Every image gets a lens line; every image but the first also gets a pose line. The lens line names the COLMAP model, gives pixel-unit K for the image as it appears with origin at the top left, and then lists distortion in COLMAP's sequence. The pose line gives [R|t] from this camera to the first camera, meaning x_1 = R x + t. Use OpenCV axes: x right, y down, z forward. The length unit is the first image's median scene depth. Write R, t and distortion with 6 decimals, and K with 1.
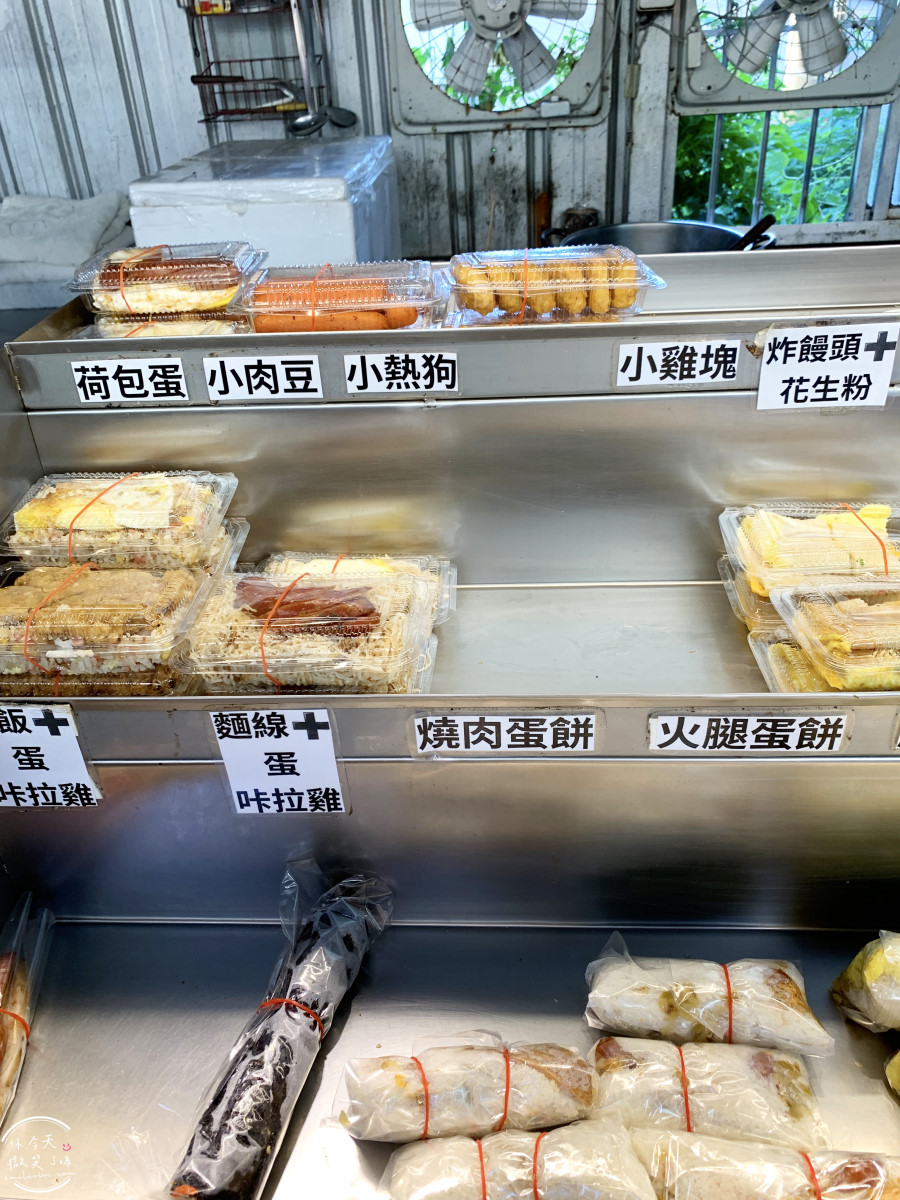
lens RADIAL K [[905.6, 0, 440.1], [0, 905.6, 589.0], [0, 0, 1]] dist [0.006243, -0.012912]
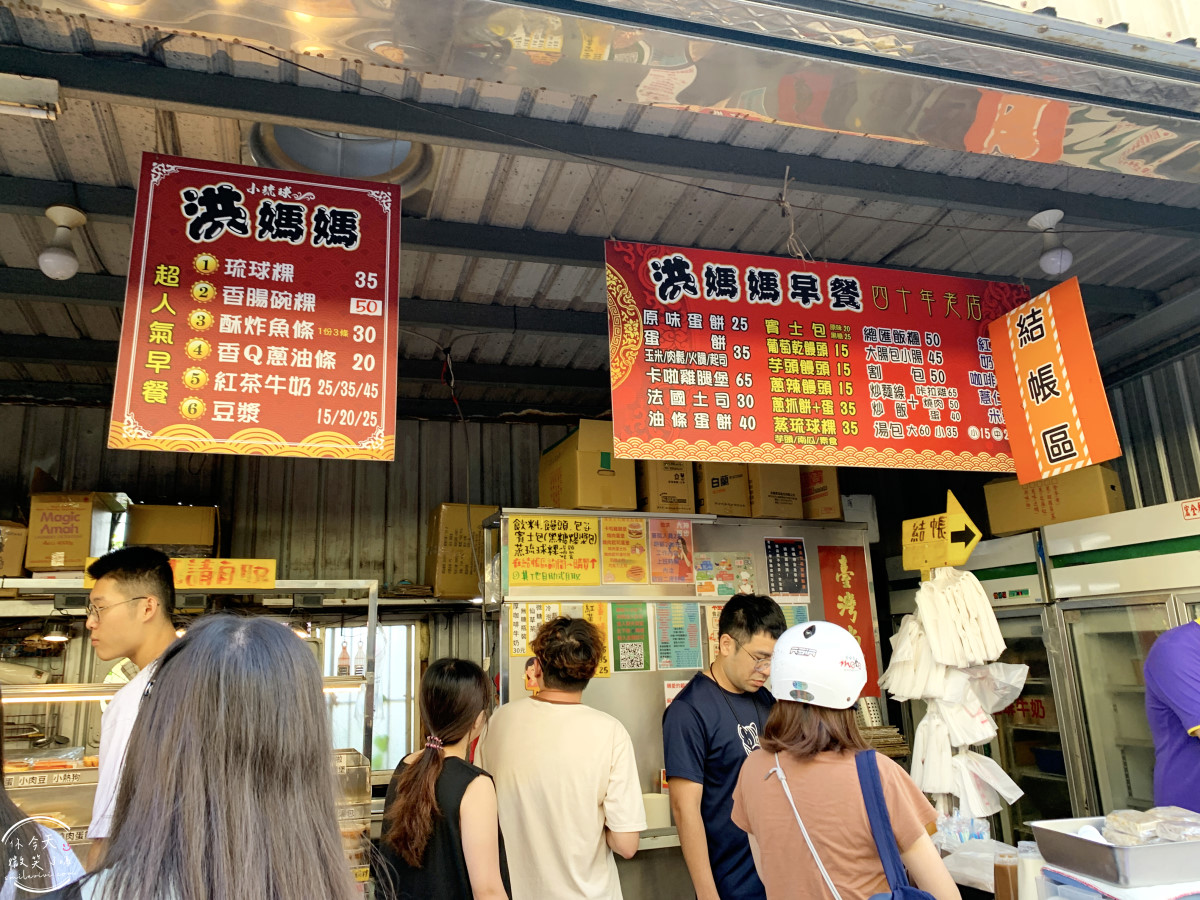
lens RADIAL K [[905.6, 0, 585.4], [0, 905.6, 427.8], [0, 0, 1]] dist [0.006243, -0.012912]
pose [[0.918955, 0.124835, 0.374082, 0.408940], [0.192610, 0.685667, -0.701970, 2.132850], [-0.344126, 0.717131, 0.606053, -3.741684]]
